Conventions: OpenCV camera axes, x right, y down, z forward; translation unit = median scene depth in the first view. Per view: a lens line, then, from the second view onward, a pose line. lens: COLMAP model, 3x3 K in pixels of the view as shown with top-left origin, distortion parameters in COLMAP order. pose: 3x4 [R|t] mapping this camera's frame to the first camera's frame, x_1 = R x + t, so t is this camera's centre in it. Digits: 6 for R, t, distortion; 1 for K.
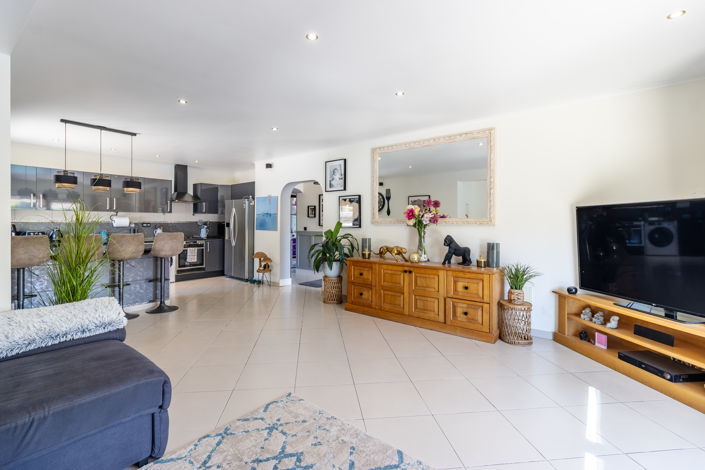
lens RADIAL K [[325.4, 0, 348.8], [0, 325.4, 224.6], [0, 0, 1]] dist [0.000747, -0.000171]
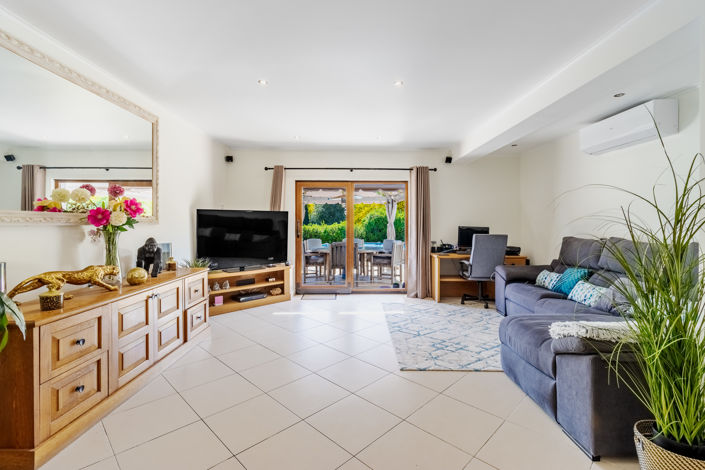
lens RADIAL K [[325.4, 0, 348.8], [0, 325.4, 224.6], [0, 0, 1]] dist [0.000747, -0.000171]
pose [[-0.620869, -0.009615, 0.783855, -0.566895], [0.000697, 0.999918, 0.012816, -0.007712], [-0.783914, 0.008503, -0.620812, 1.087385]]
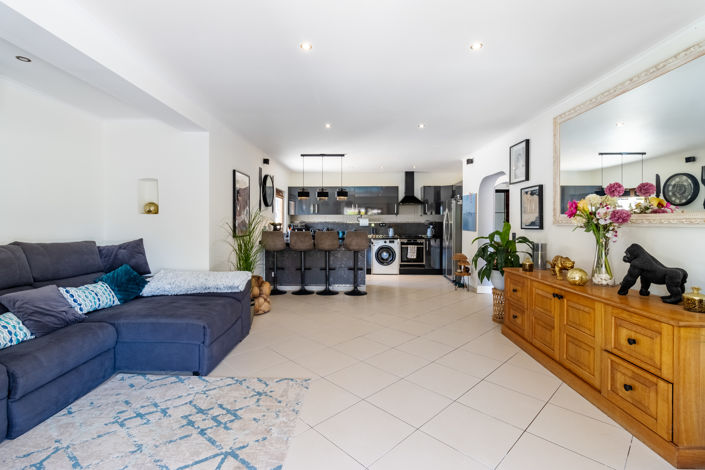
lens RADIAL K [[325.4, 0, 348.8], [0, 325.4, 224.6], [0, 0, 1]] dist [0.000747, -0.000171]
pose [[0.609349, 0.002055, -0.792899, 0.442176], [-0.003204, 0.999995, 0.000129, 0.000469], [0.792896, 0.002462, 0.609353, 0.255664]]
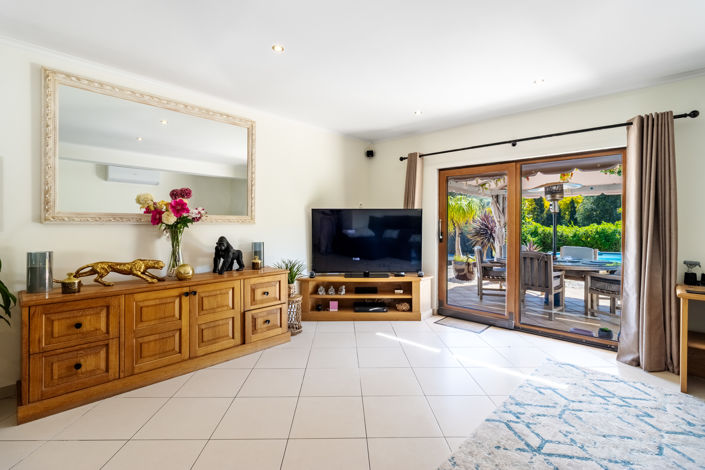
lens RADIAL K [[325.4, 0, 348.8], [0, 325.4, 224.6], [0, 0, 1]] dist [0.000747, -0.000171]
pose [[0.094180, -0.009082, 0.995514, -0.450407], [0.002407, 0.999958, 0.008895, -0.003275], [-0.995552, 0.001559, 0.094198, 0.600910]]
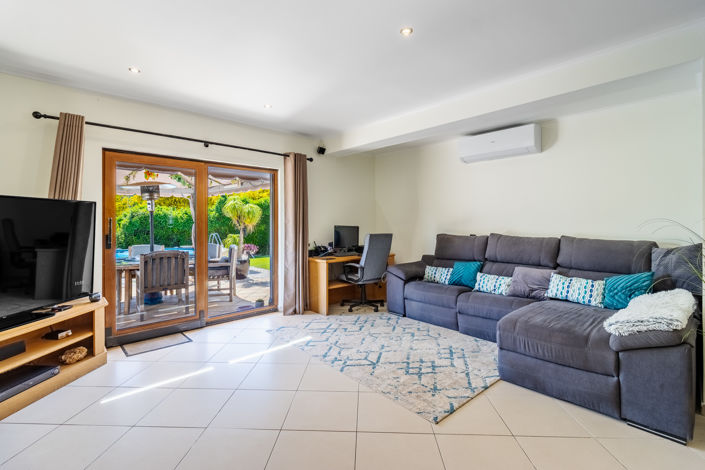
lens RADIAL K [[326.9, 0, 353.0], [0, 326.9, 221.5], [0, 0, 1]] dist [-0.000931, -0.000194]
pose [[-0.988415, -0.001225, 0.151772, -0.056234], [-0.000552, 0.999990, 0.004476, -0.004059], [-0.151775, 0.004340, -0.988405, 1.090150]]
